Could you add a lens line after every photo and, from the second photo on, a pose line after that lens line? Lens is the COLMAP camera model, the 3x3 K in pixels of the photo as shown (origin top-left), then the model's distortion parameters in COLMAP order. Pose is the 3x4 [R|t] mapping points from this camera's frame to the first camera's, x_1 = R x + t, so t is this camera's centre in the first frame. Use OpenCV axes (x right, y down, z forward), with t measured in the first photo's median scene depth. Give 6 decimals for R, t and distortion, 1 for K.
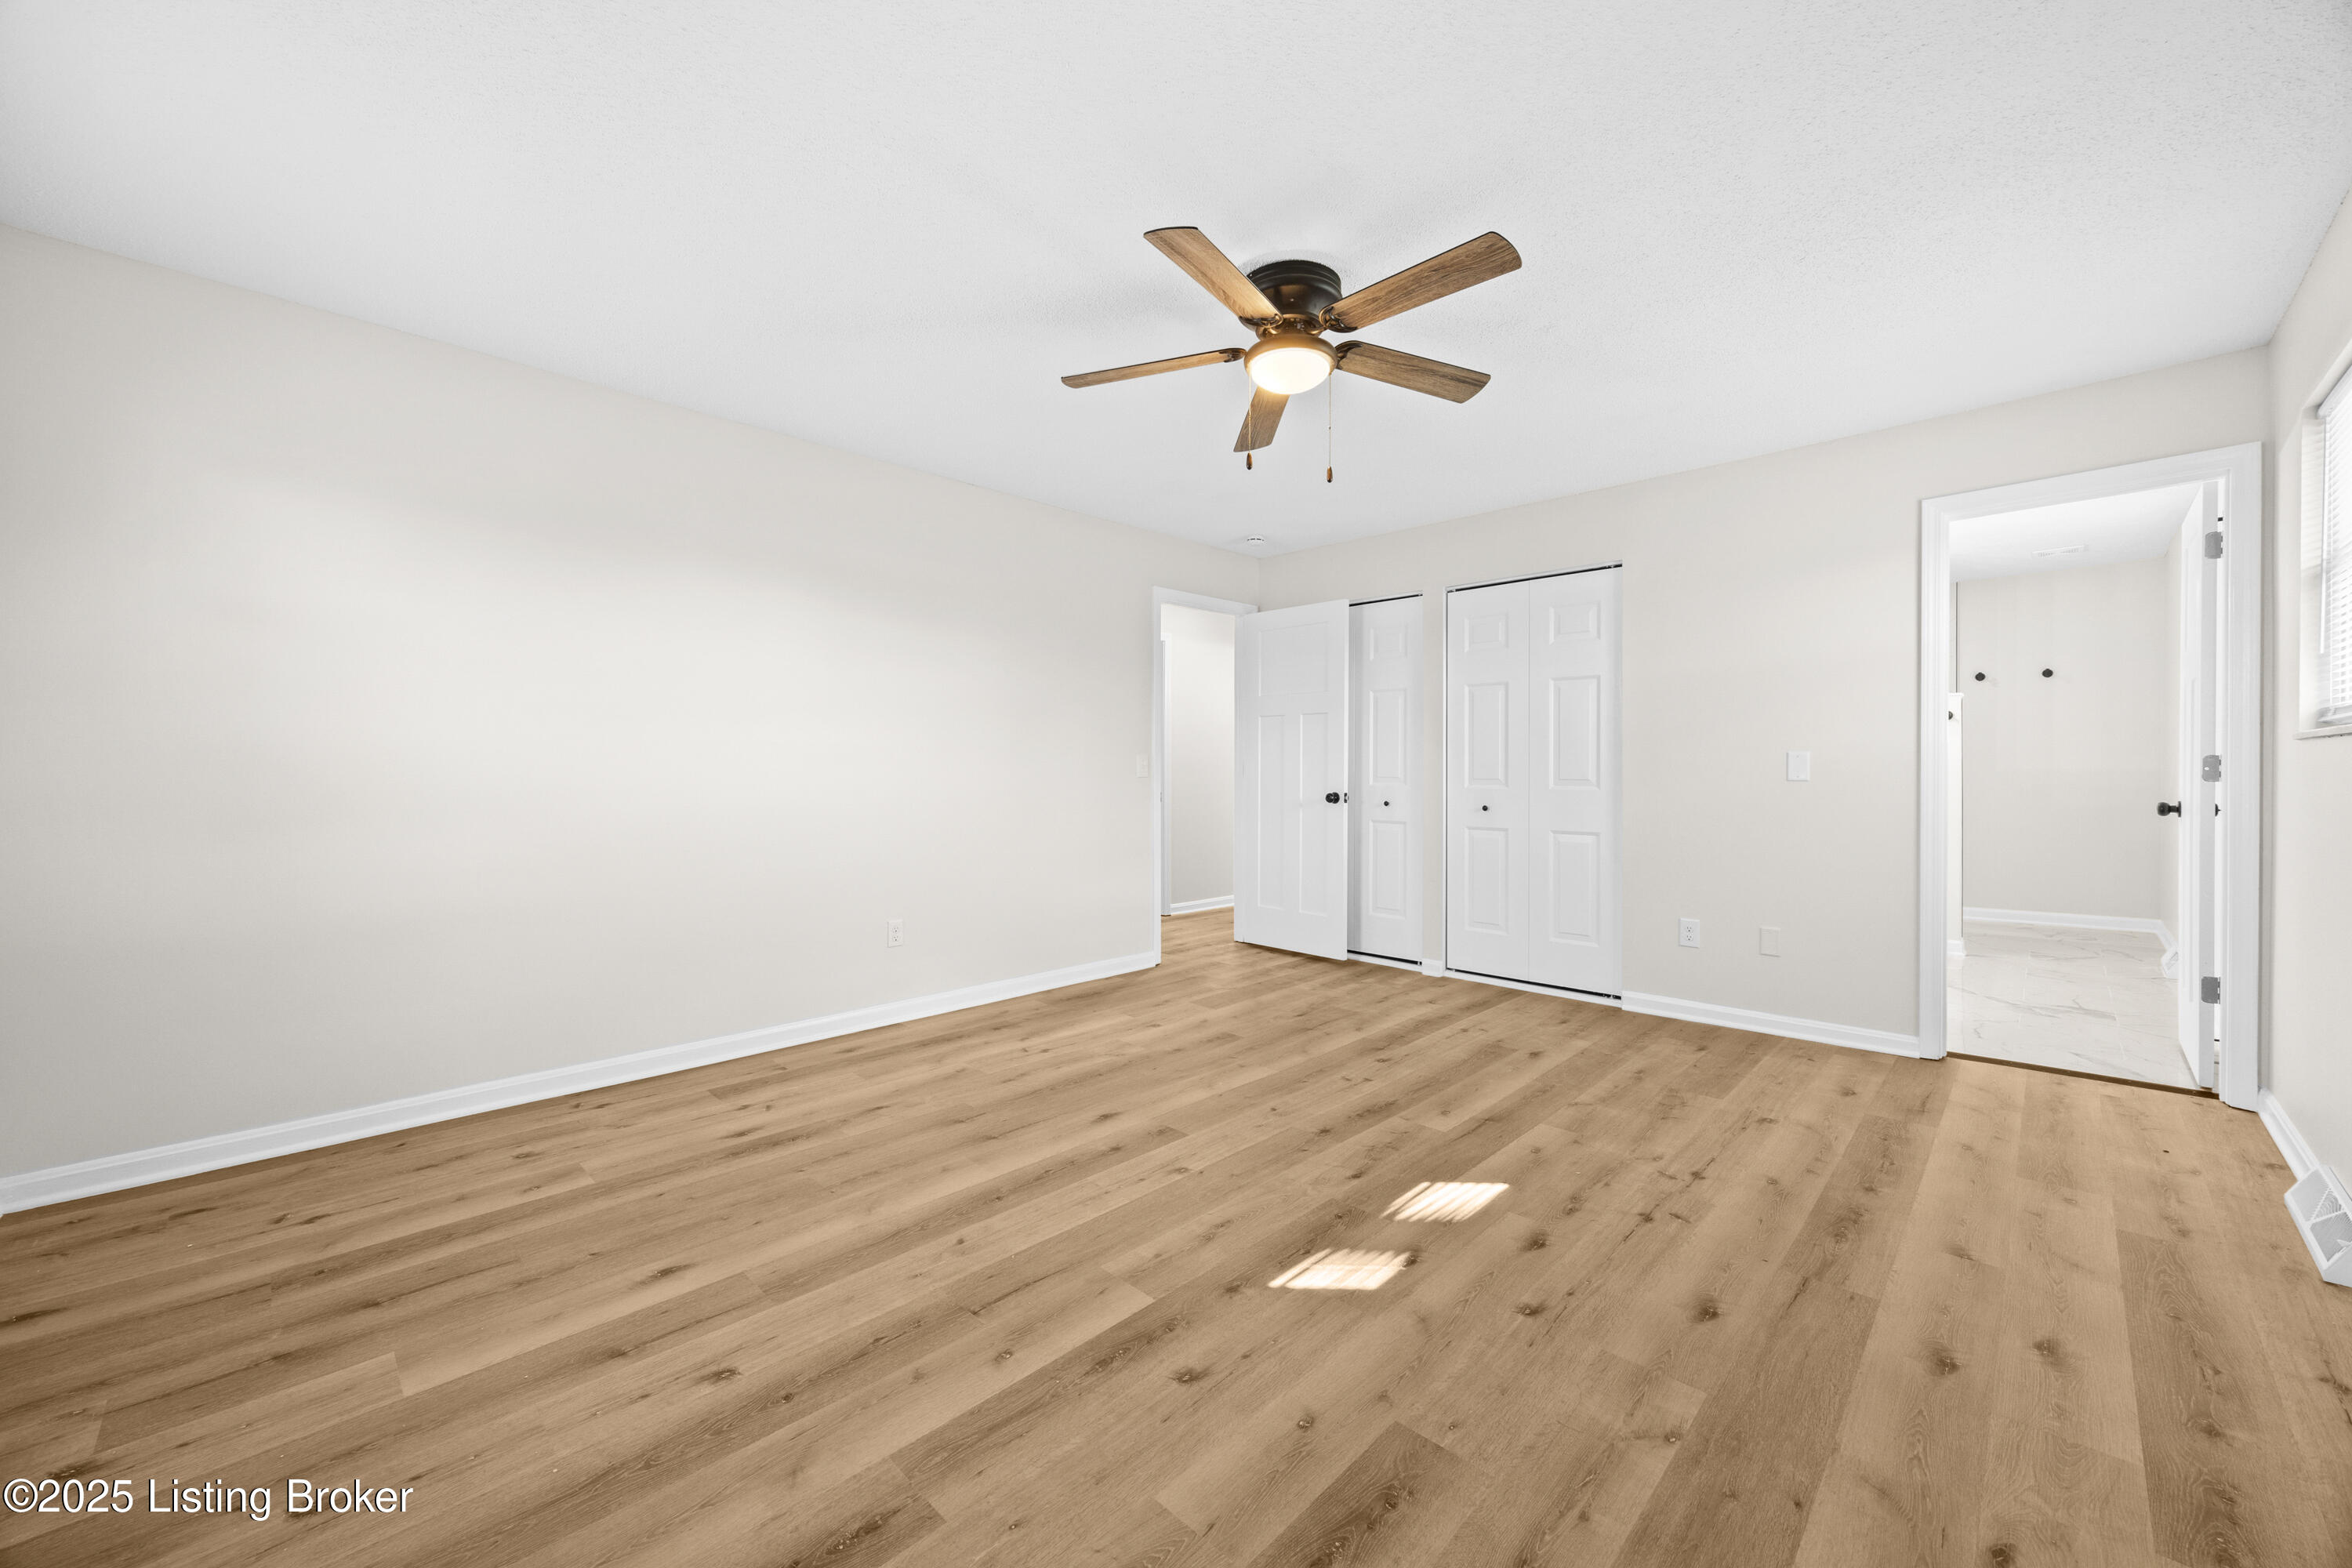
lens RADIAL K [[900.2, 0, 1183.6], [0, 900.2, 772.7], [0, 0, 1]] dist [-0.000688, 0.000533]
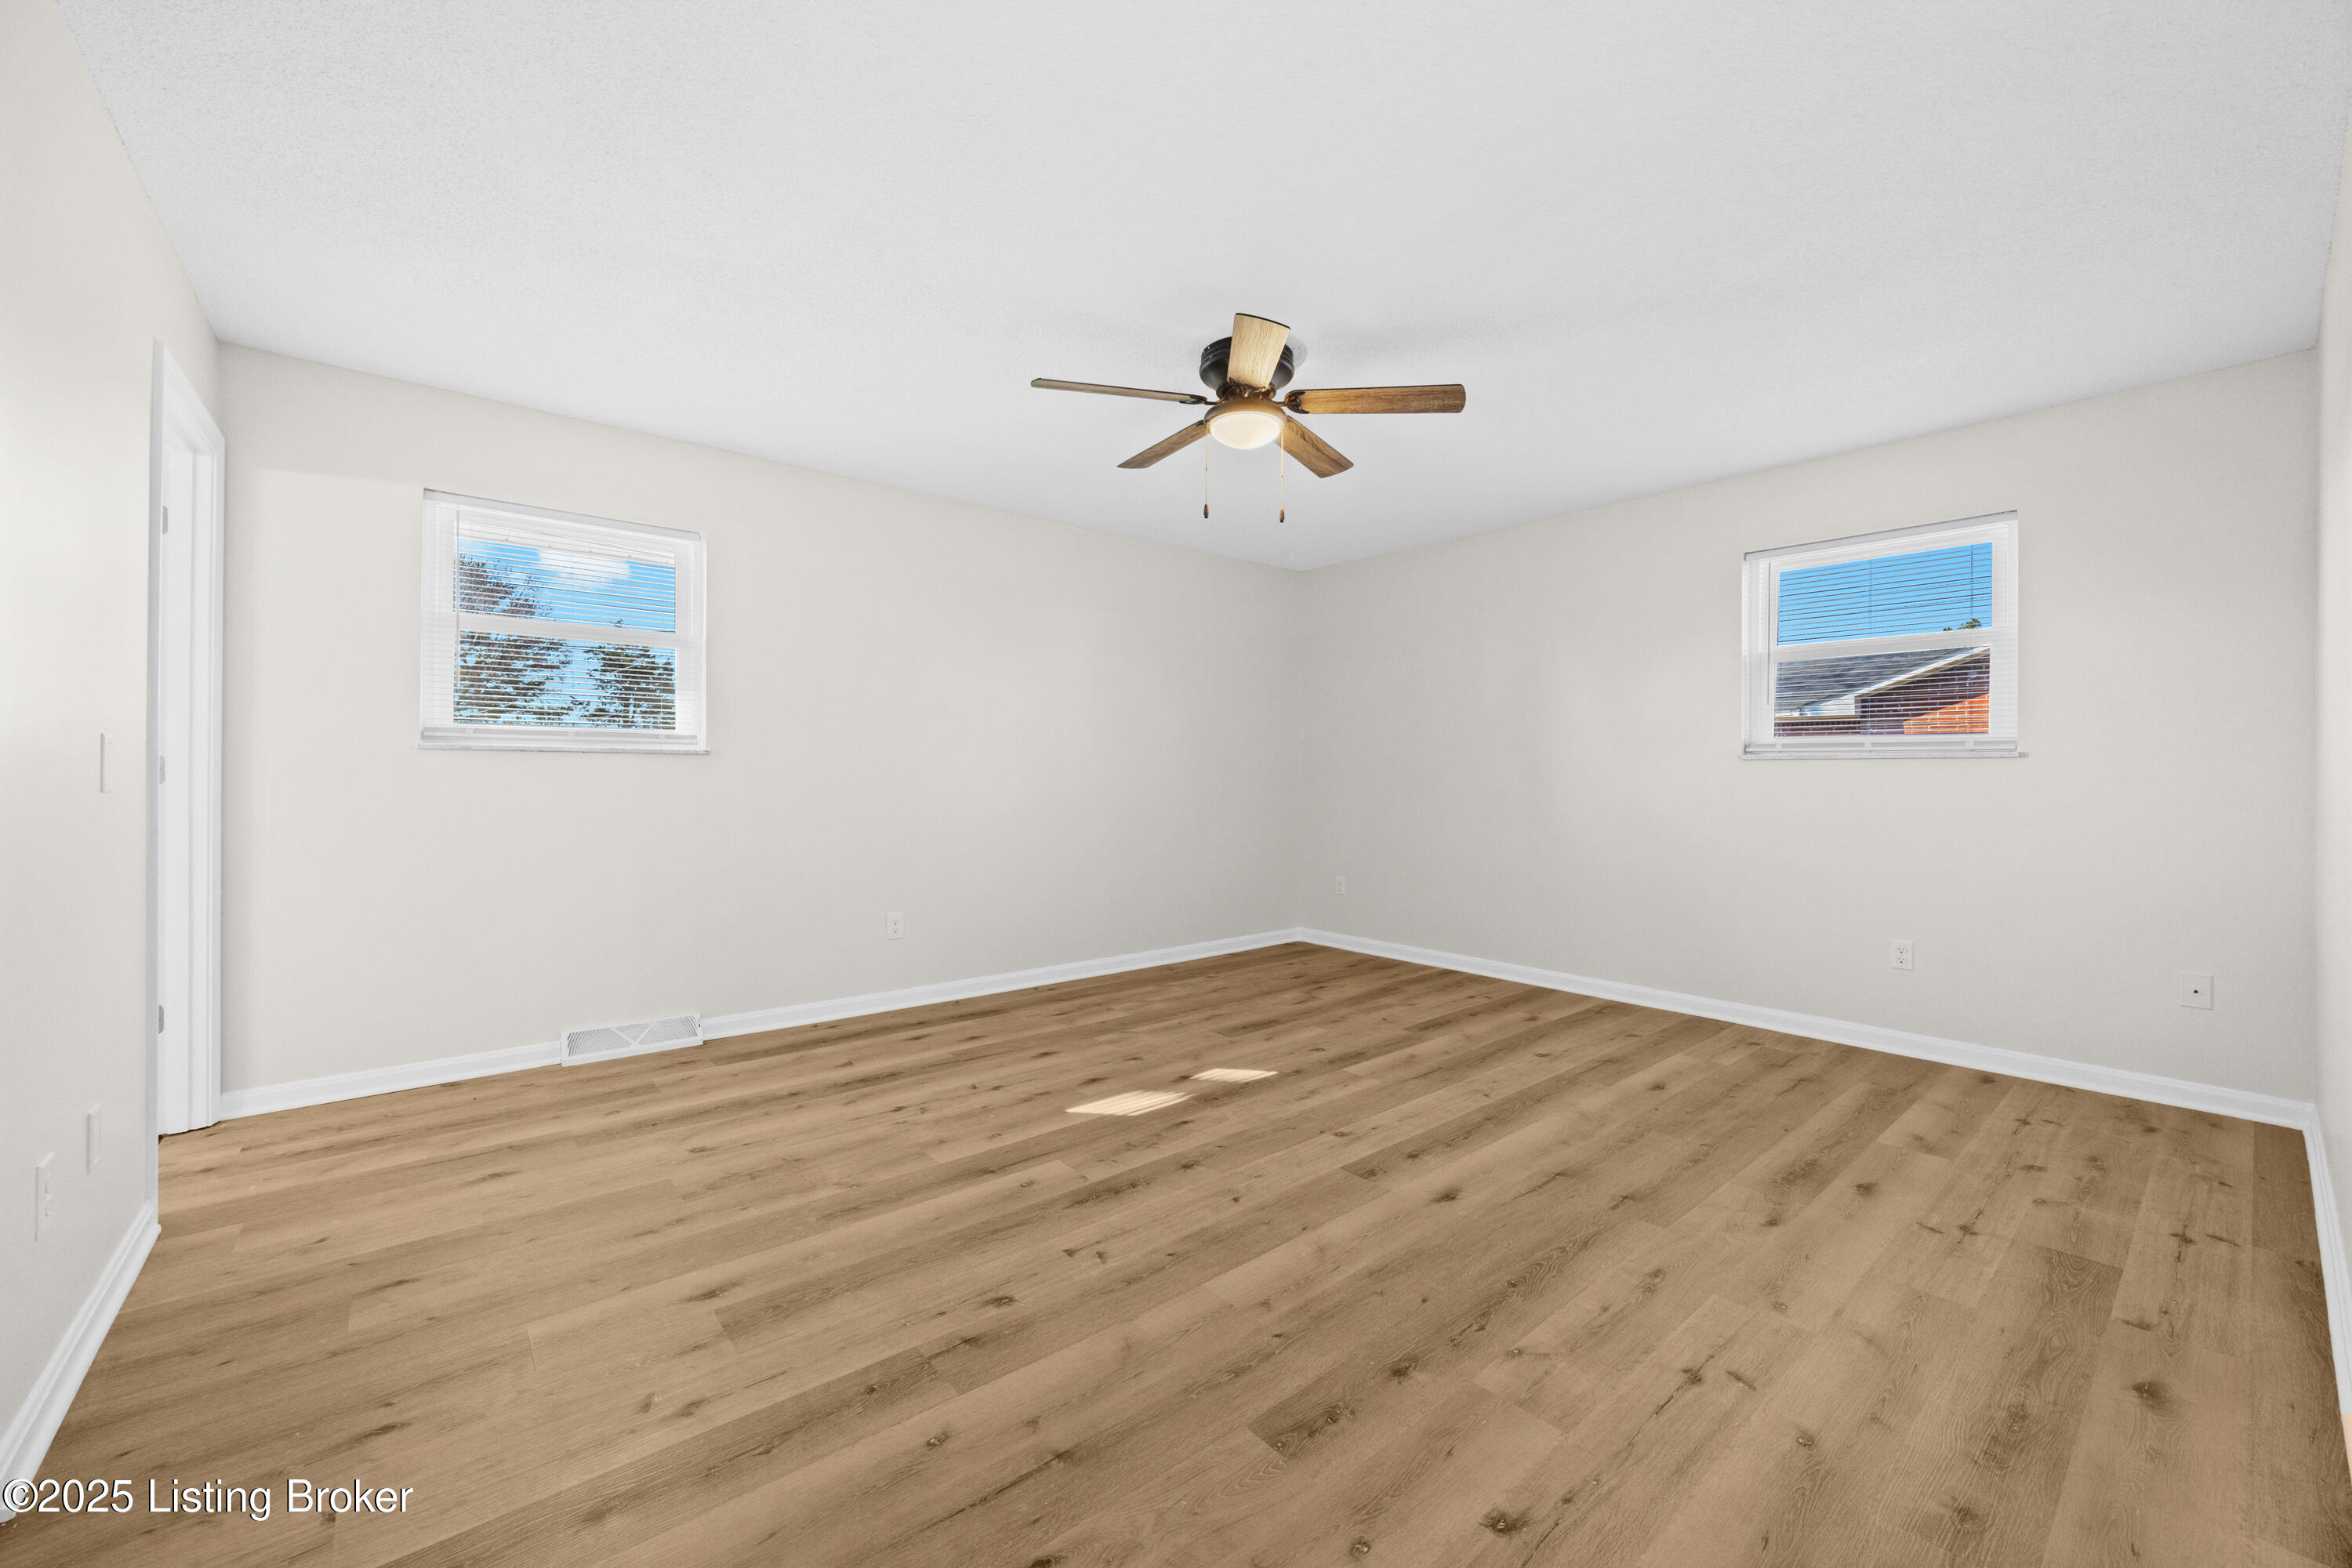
lens RADIAL K [[900.2, 0, 1174.3], [0, 900.2, 773.1], [0, 0, 1]] dist [-0.000688, 0.000533]
pose [[-0.994866, -0.000819, 0.101200, 0.086307], [-0.001154, 0.999994, -0.003254, 0.007791], [-0.101196, -0.003354, -0.994861, 2.065445]]
